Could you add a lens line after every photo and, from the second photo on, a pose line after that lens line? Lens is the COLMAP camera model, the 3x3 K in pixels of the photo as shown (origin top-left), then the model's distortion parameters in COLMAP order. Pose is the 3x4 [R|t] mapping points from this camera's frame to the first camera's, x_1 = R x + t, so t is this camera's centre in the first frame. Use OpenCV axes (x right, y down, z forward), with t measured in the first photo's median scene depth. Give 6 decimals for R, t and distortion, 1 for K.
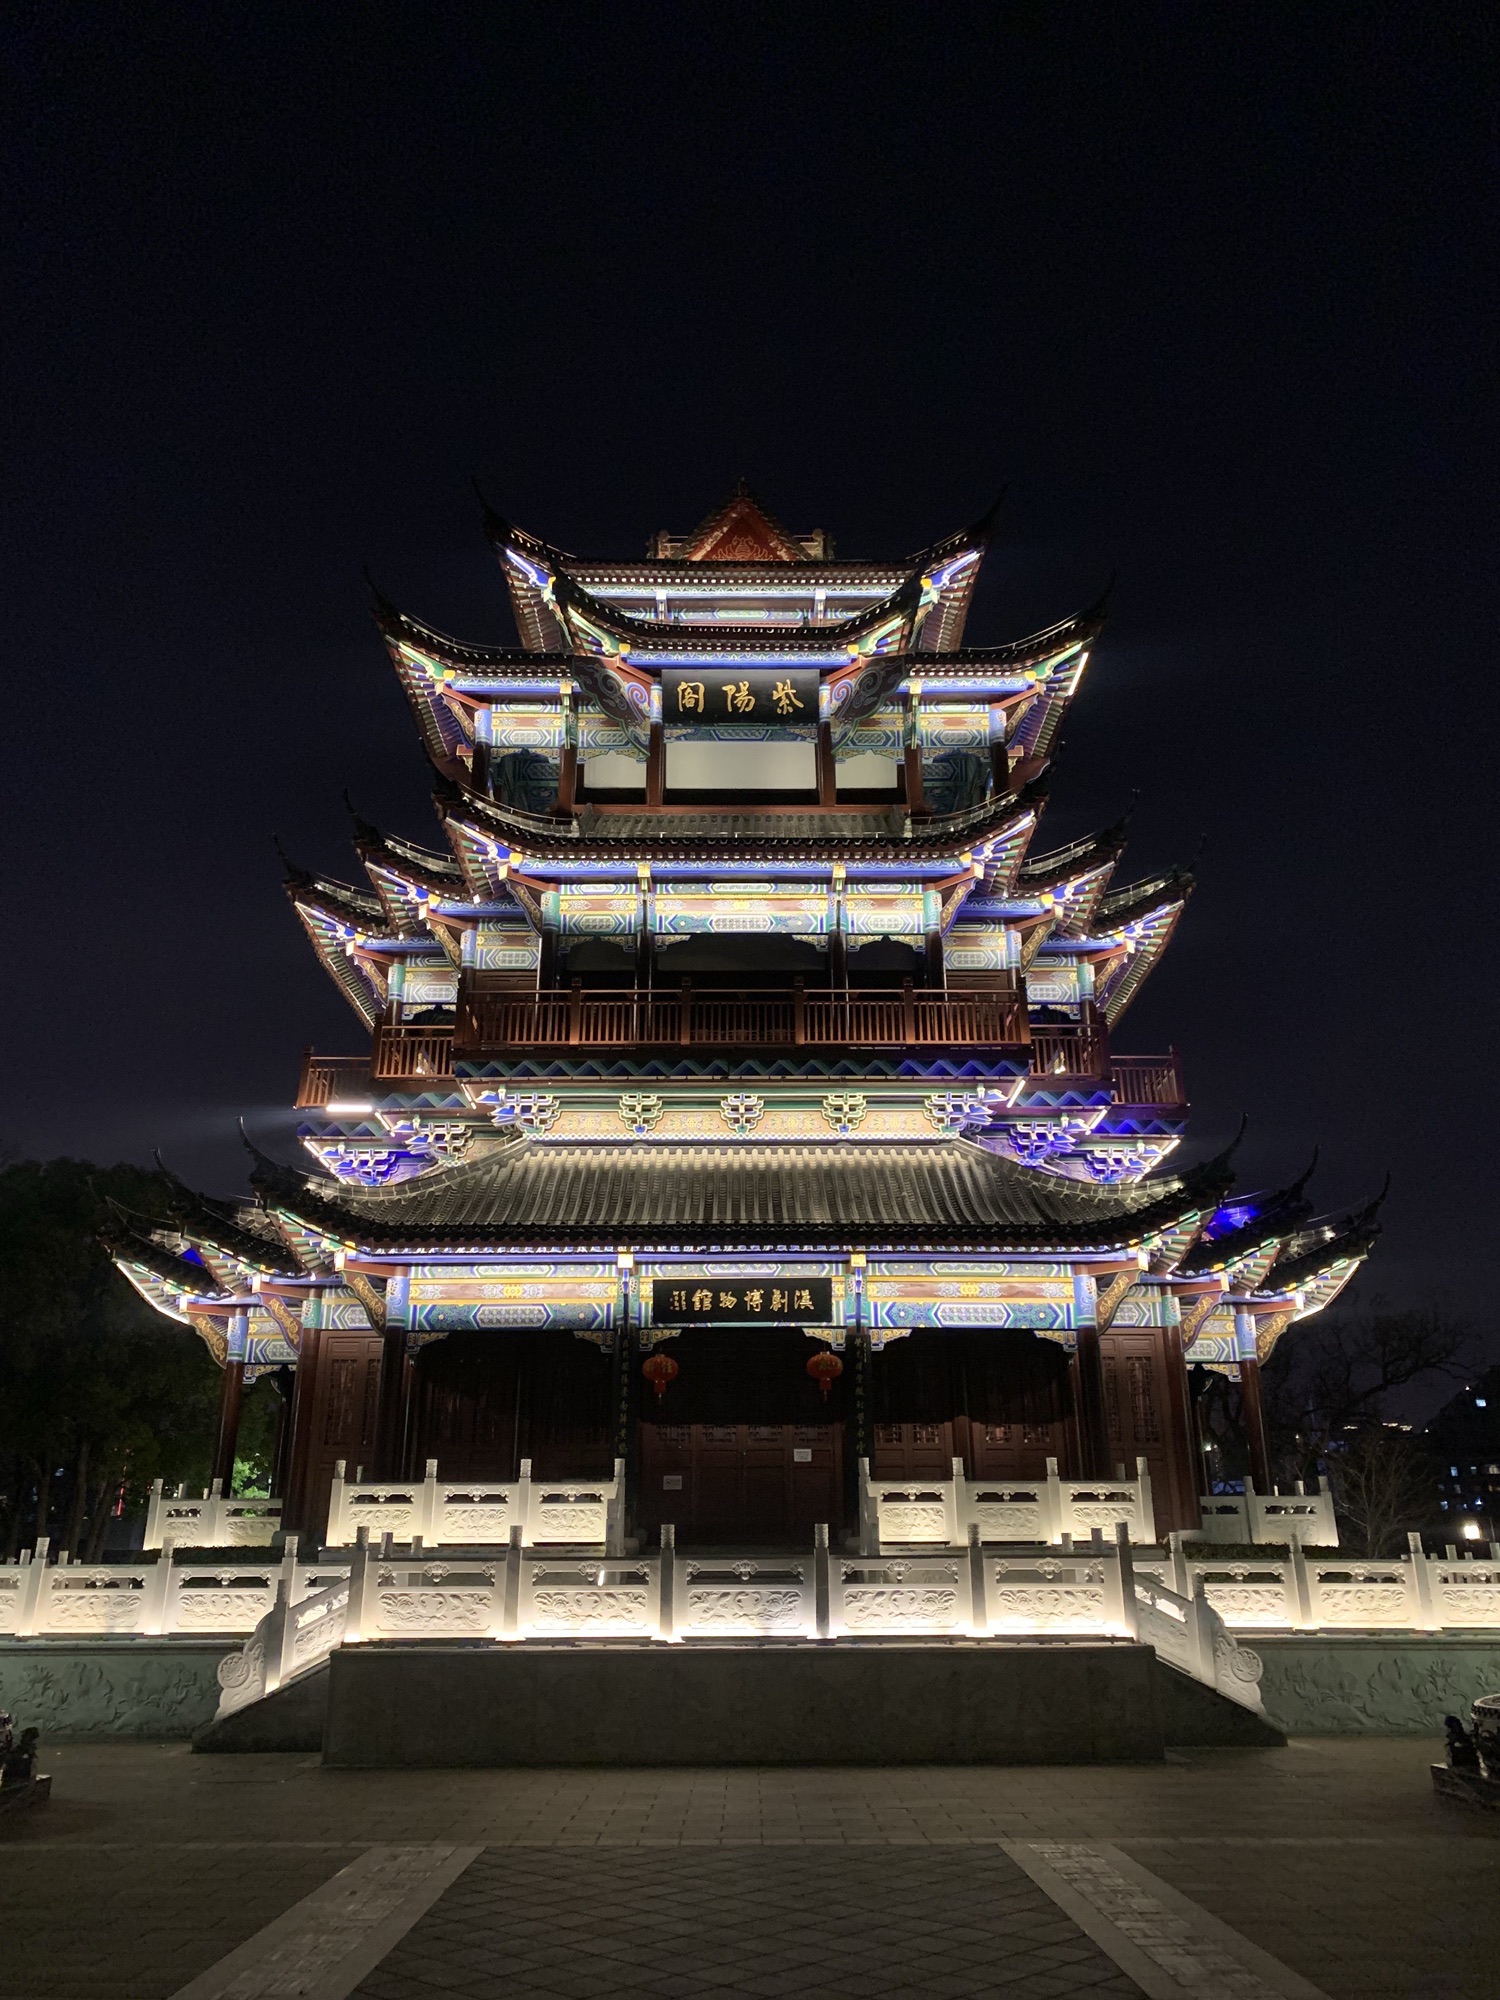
lens RADIAL K [[1546.0, 0, 741.9], [0, 1546.0, 965.1], [0, 0, 1]] dist [0.041578, 0.119164]
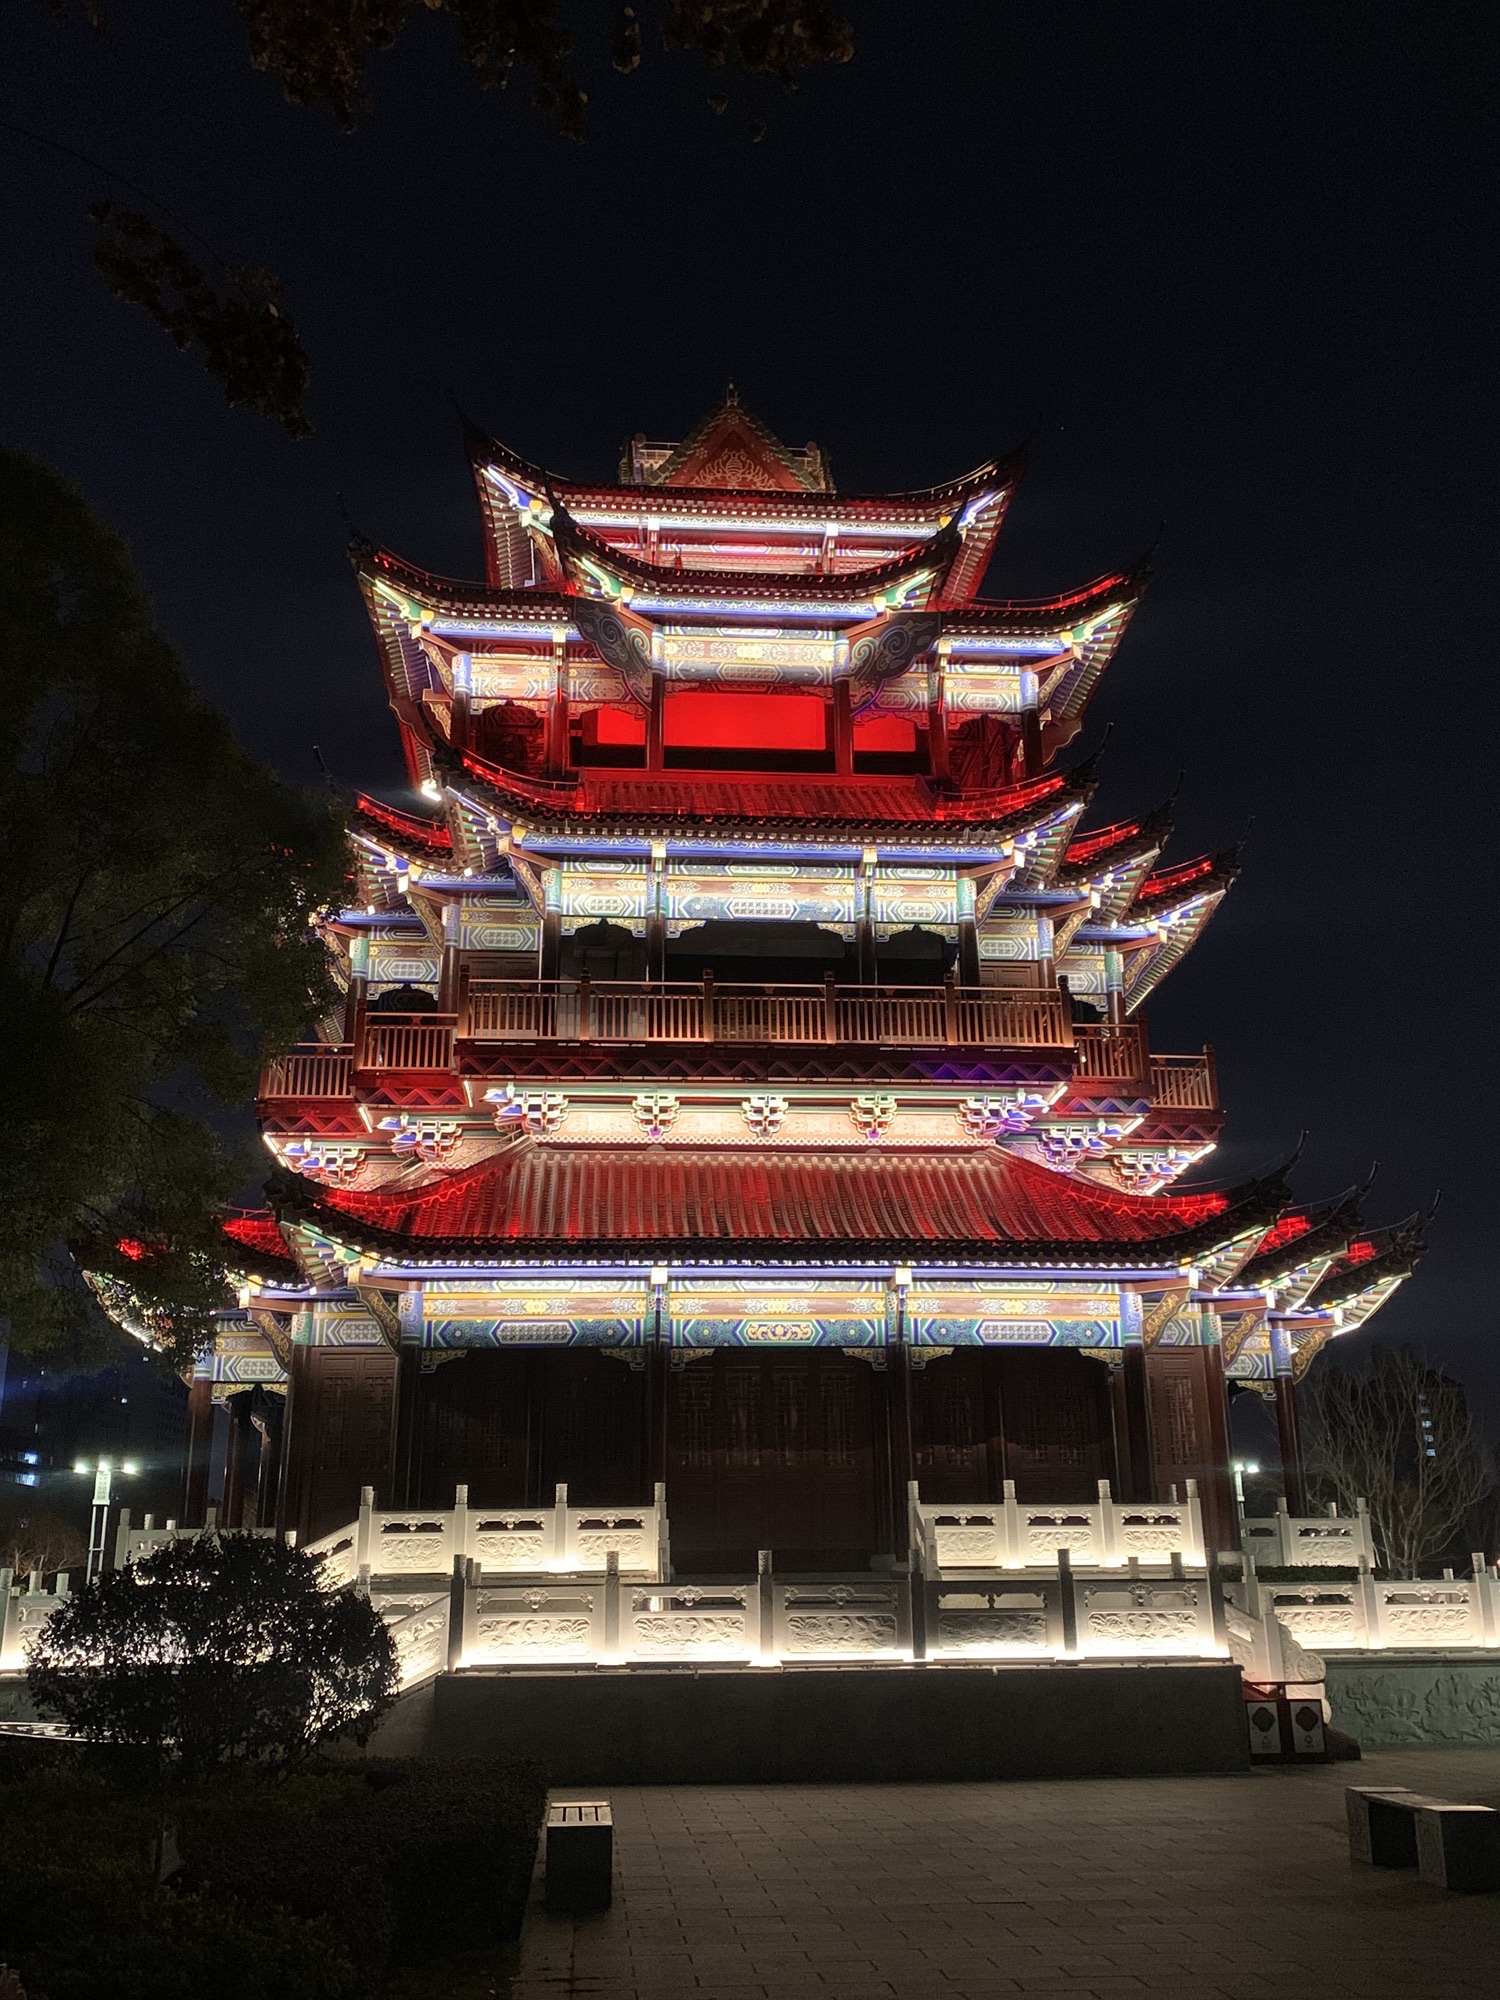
lens RADIAL K [[1842.7, 0, 750.0], [0, 1842.7, 1000.0], [0, 0, 1]] dist [0.138563, 0.000840]
pose [[0.996234, 0.017396, 0.084947, -0.102085], [-0.022487, 0.997984, 0.059347, -0.038354], [-0.083744, -0.061034, 0.994616, -0.100061]]
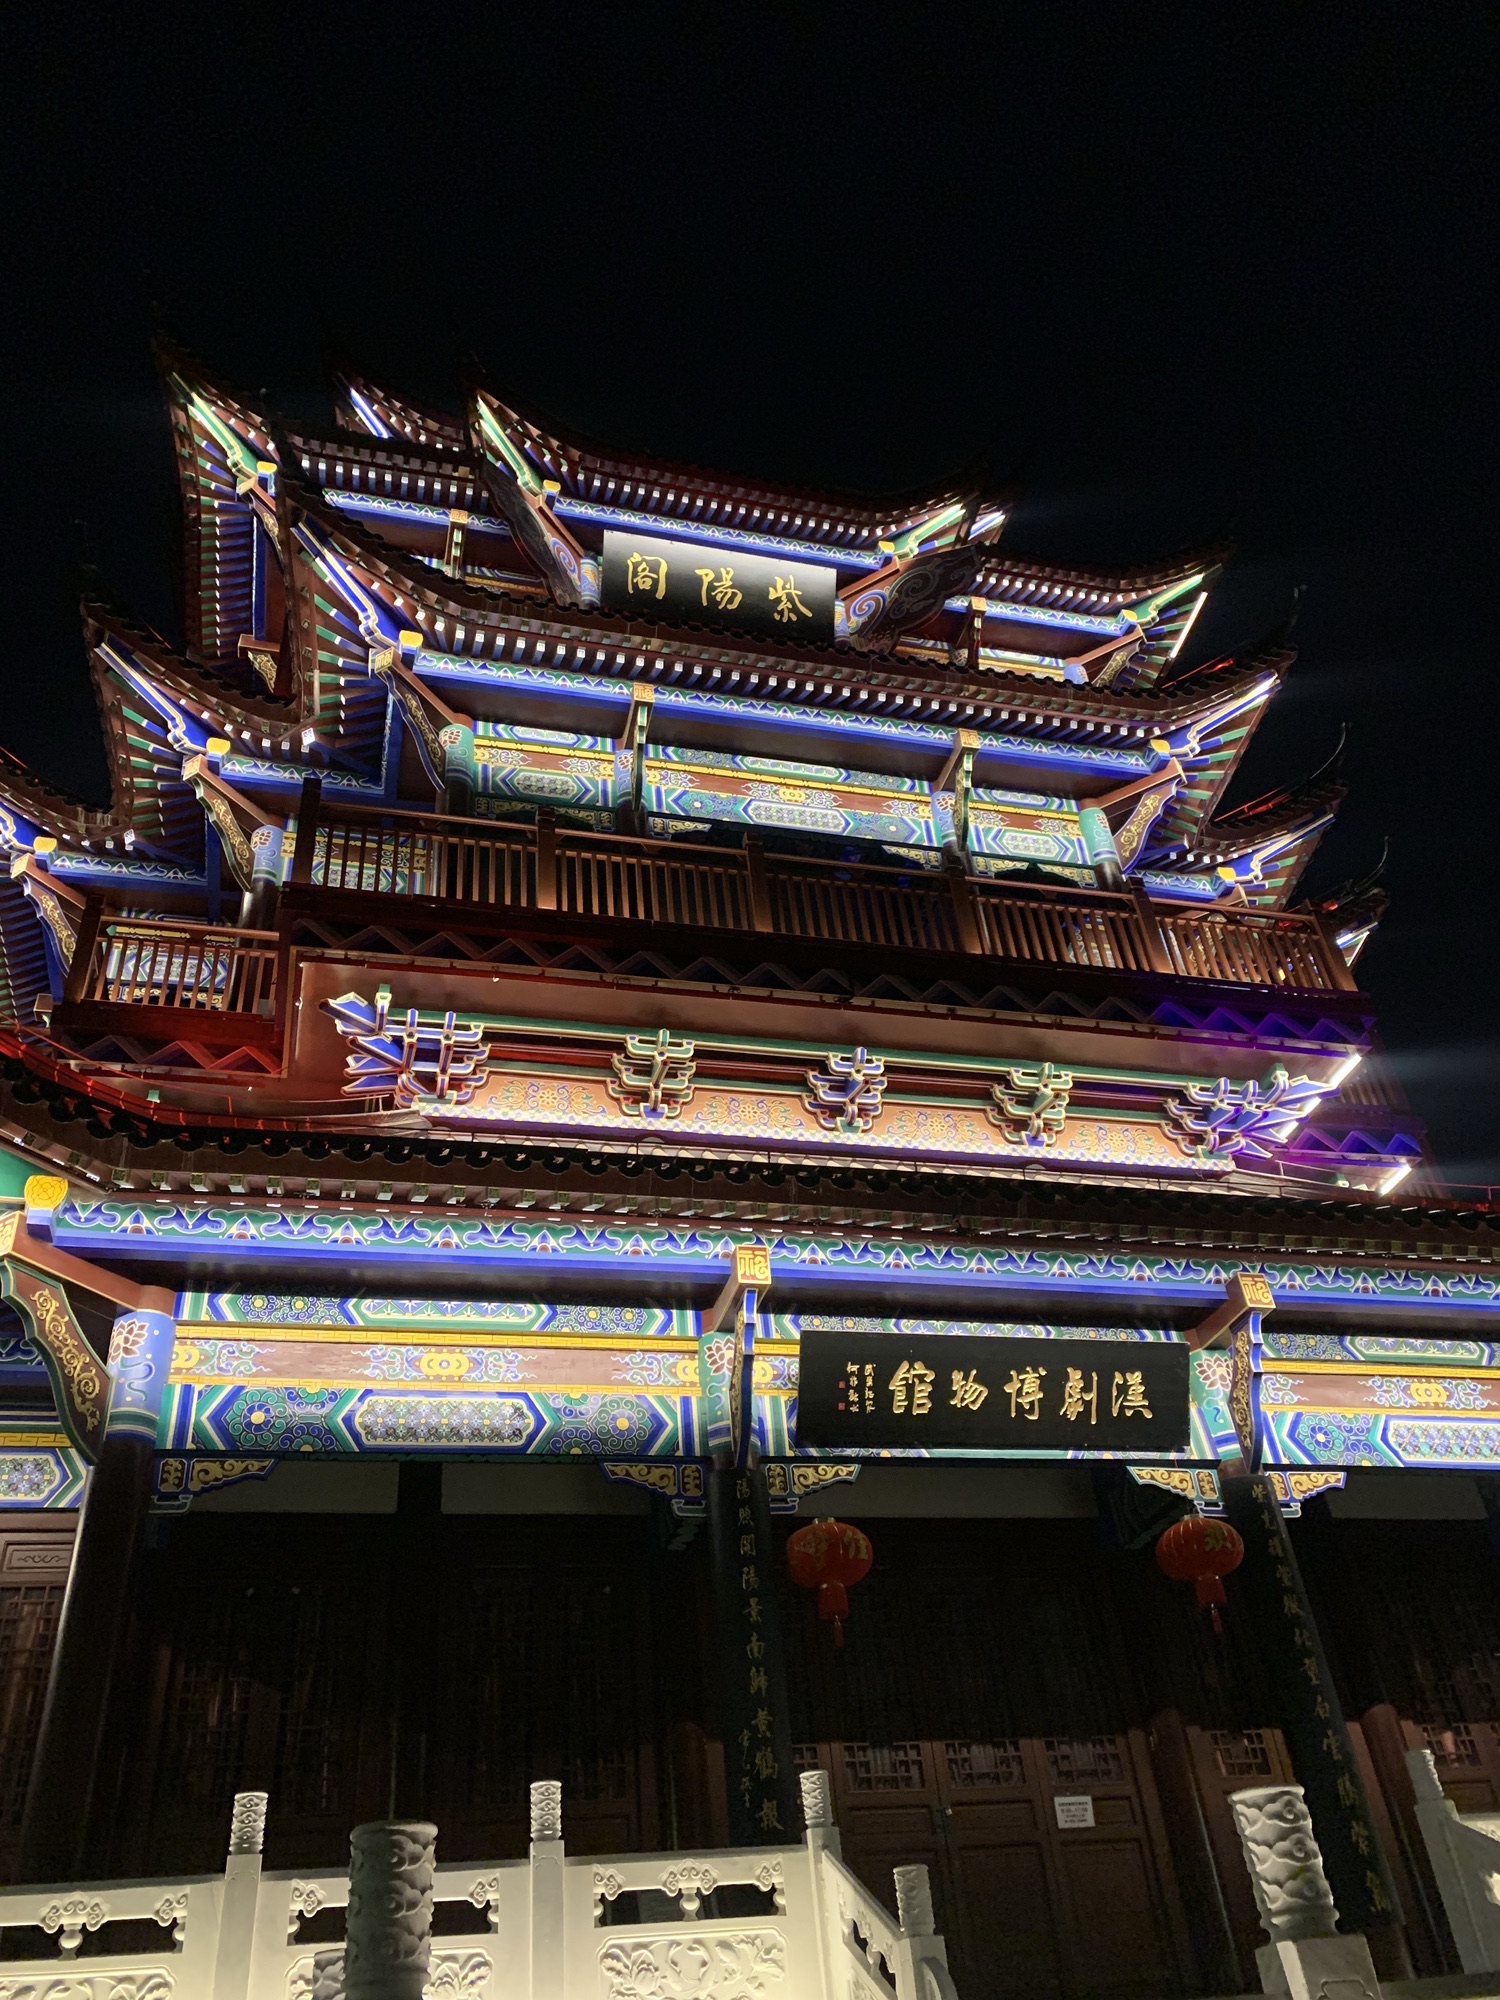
lens RADIAL K [[1511.8, 0, 716.7], [0, 1511.8, 998.6], [0, 0, 1]] dist [0.007305, -0.001593]
pose [[0.965742, 0.093711, 0.241992, -0.160170], [-0.019496, 0.956085, -0.292440, 0.203691], [-0.258770, 0.277703, 0.925159, 0.522607]]
